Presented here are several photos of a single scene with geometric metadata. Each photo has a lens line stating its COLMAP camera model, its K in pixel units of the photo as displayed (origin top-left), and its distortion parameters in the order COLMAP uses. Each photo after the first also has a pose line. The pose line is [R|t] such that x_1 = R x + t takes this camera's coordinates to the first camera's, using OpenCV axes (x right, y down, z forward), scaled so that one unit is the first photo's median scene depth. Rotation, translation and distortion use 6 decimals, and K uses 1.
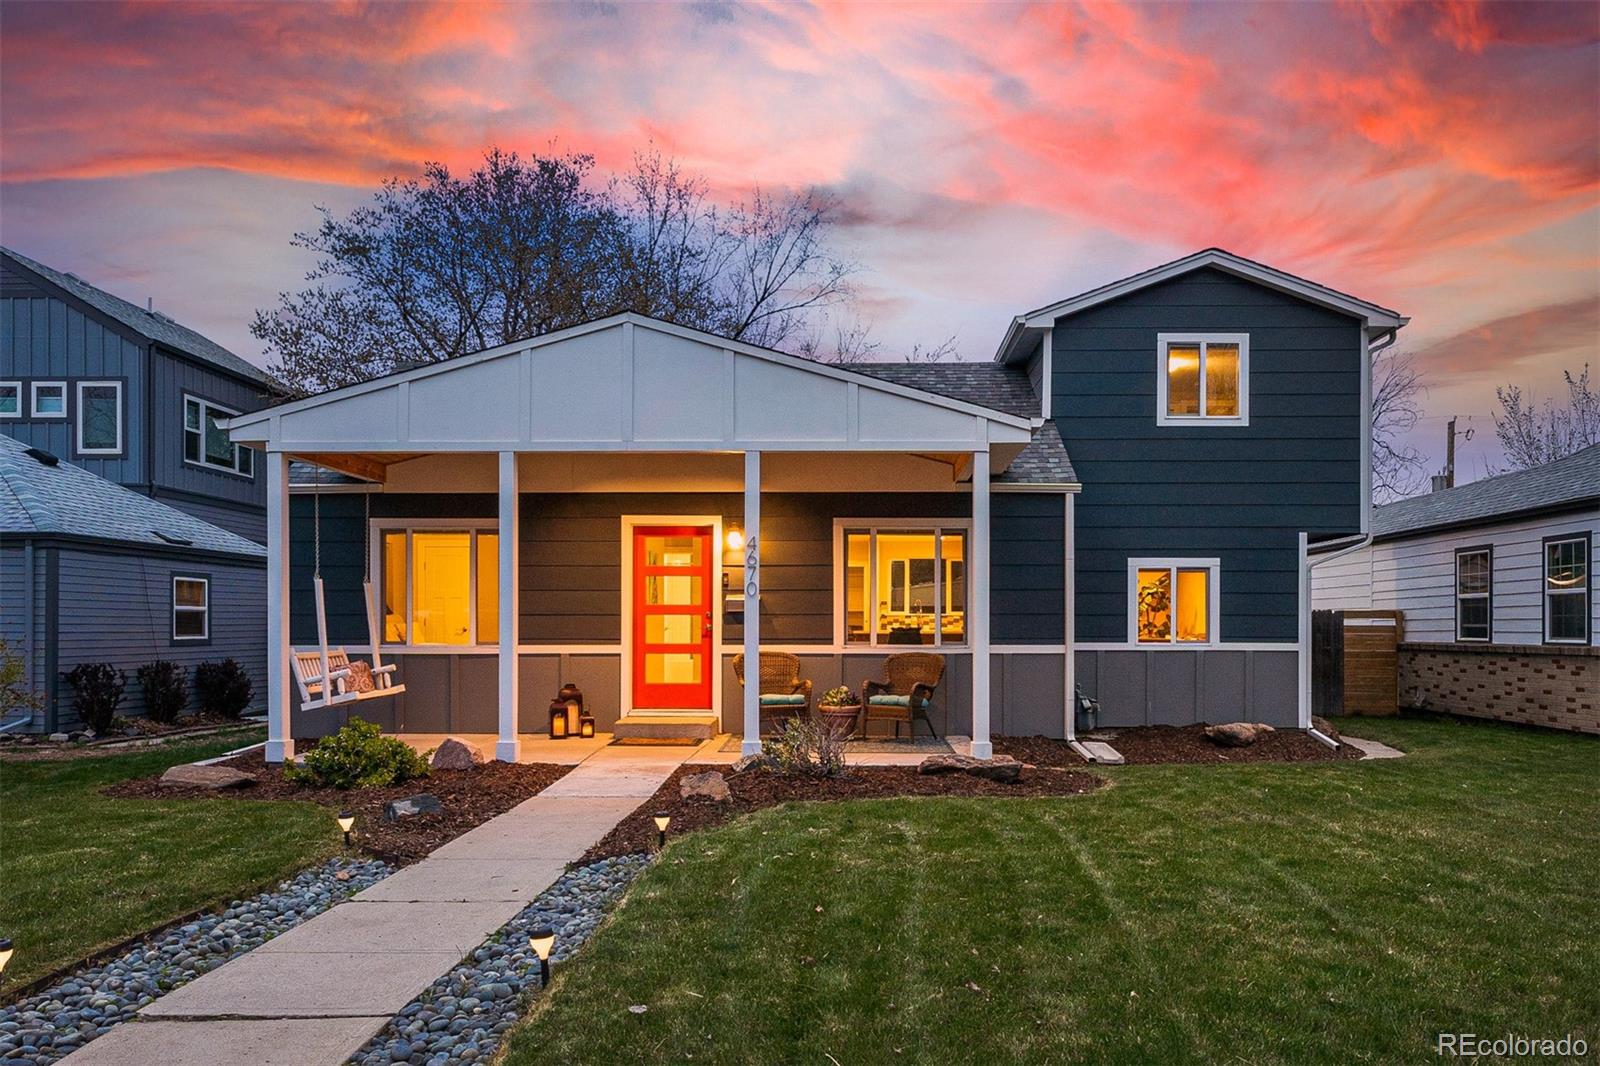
lens RADIAL K [[1060.9, 0, 799.8], [0, 1060.9, 626.7], [0, 0, 1]] dist [0.006658, -0.000850]
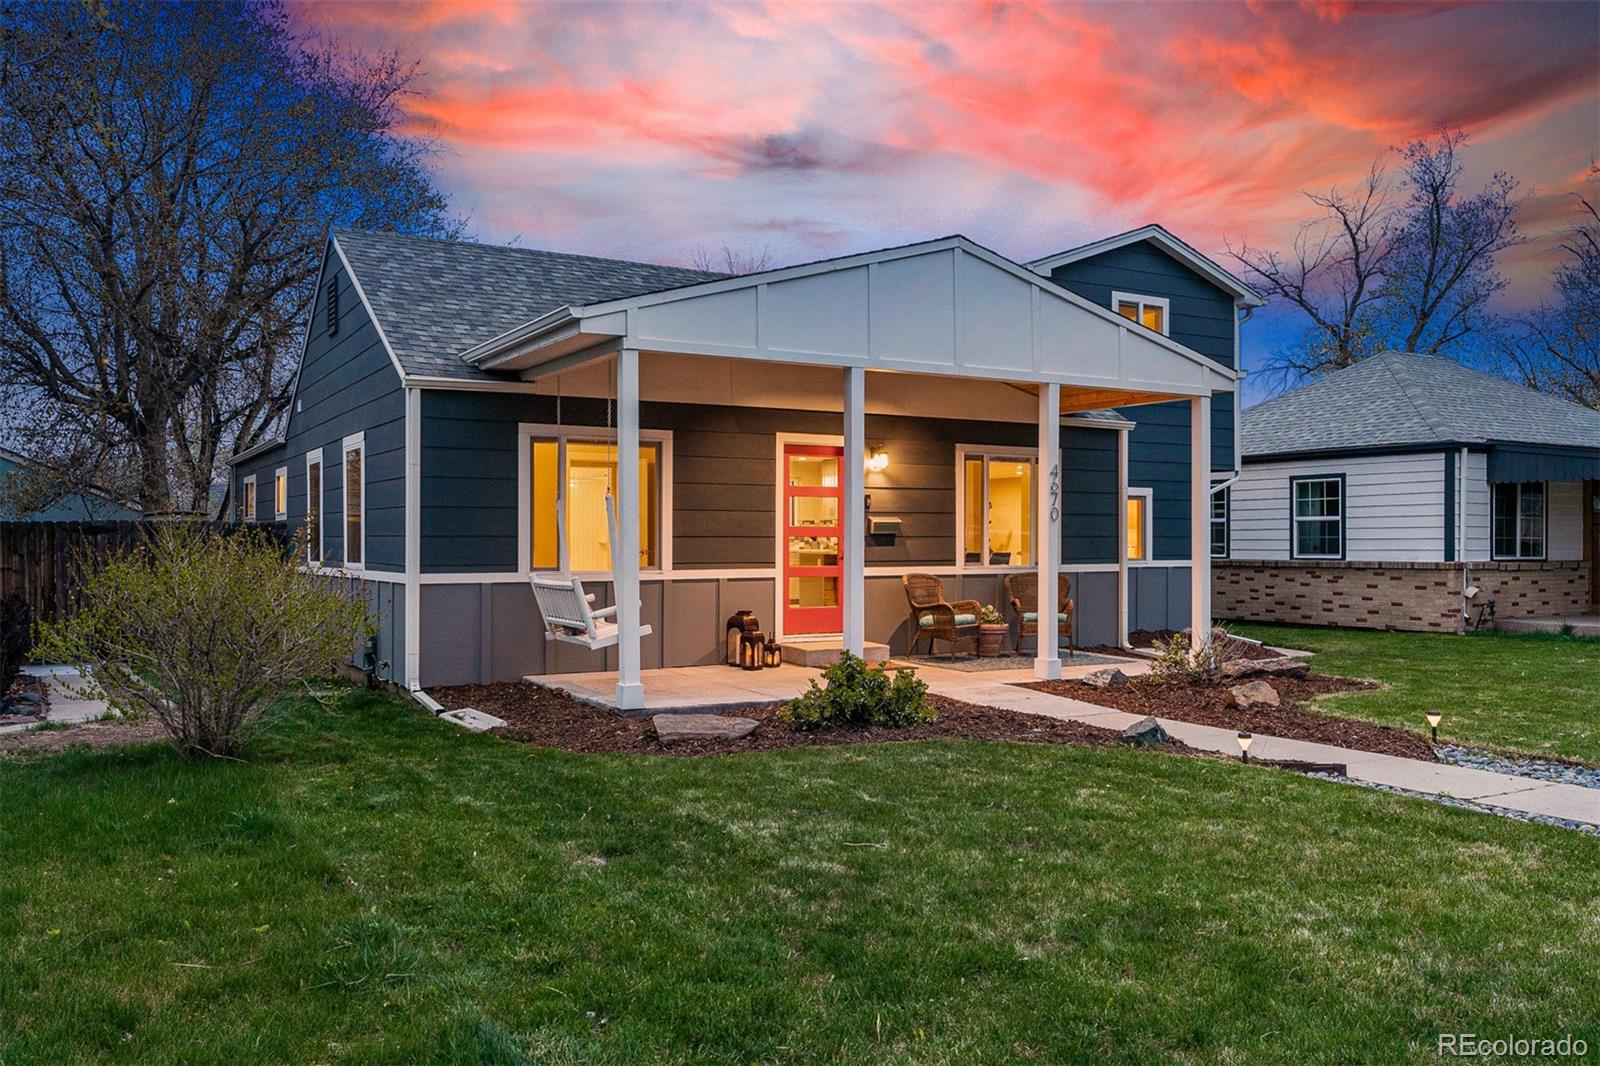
lens RADIAL K [[1255.0, 0, 800.0], [0, 1255.0, 533.0], [0, 0, 1]] dist [-0.004180, -0.000208]
pose [[0.850002, 0.000773, 0.526779, -0.734626], [0.007188, 0.999889, -0.013065, 0.000085], [-0.526731, 0.014892, 0.849902, 0.035260]]
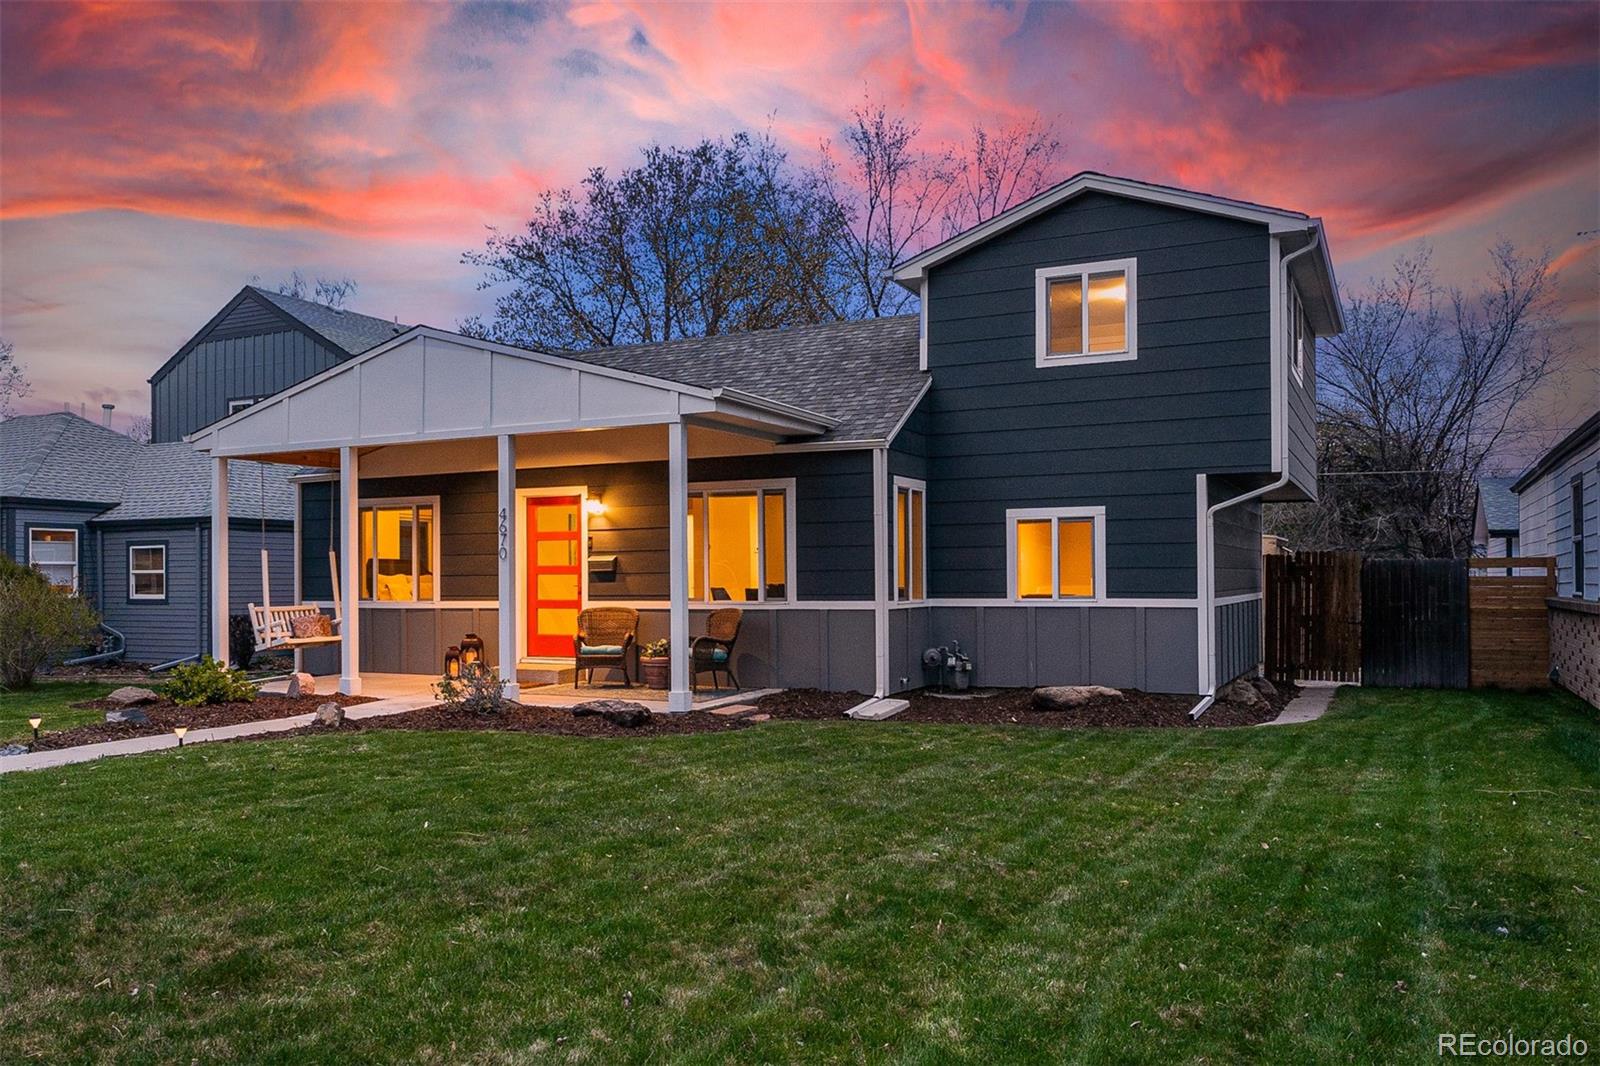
lens RADIAL K [[1137.7, 0, 798.8], [0, 1137.7, 574.1], [0, 0, 1]] dist [0.005080, 0.000591]
pose [[0.910906, -0.009324, -0.412509, 0.618349], [0.007264, 0.999952, -0.006561, -0.001713], [0.412551, 0.002980, 0.910930, -0.003205]]
